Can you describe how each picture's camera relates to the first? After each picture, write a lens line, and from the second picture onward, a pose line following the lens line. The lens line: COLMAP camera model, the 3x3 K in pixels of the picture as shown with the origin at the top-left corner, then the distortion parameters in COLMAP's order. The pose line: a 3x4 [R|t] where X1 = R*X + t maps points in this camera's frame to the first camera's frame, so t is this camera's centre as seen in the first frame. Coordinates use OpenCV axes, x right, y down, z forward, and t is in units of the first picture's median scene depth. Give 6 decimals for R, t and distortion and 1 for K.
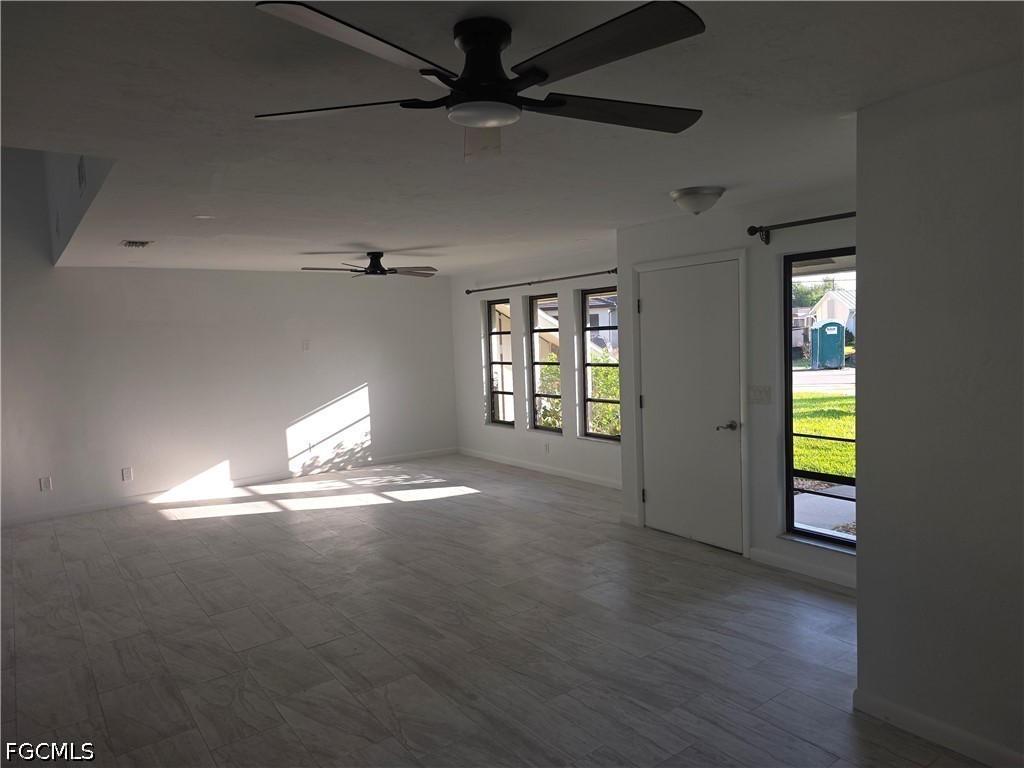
lens RADIAL K [[659.1, 0, 512.0], [0, 659.1, 384.0], [0, 0, 1]] dist [0.043136, -0.045499]
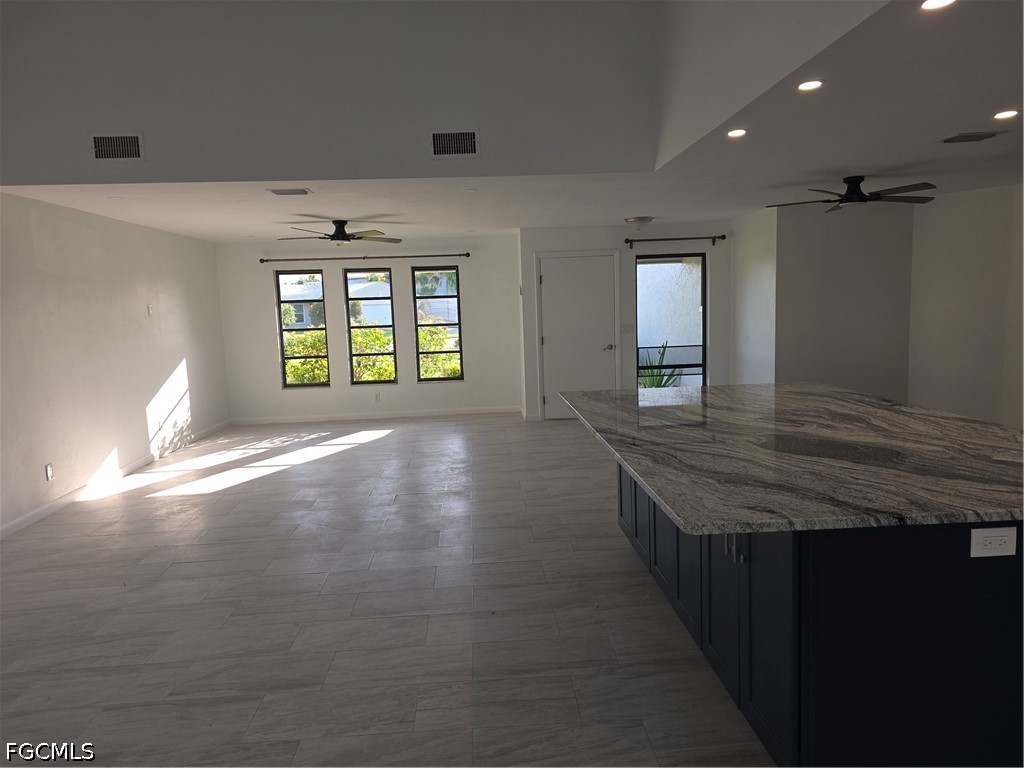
lens RADIAL K [[665.3, 0, 512.0], [0, 665.3, 384.0], [0, 0, 1]] dist [0.044515, -0.049887]
pose [[0.559330, -0.083332, 0.824746, -0.900812], [0.076488, 0.995878, 0.048750, 0.036508], [-0.825409, 0.035816, 0.563398, 0.131728]]
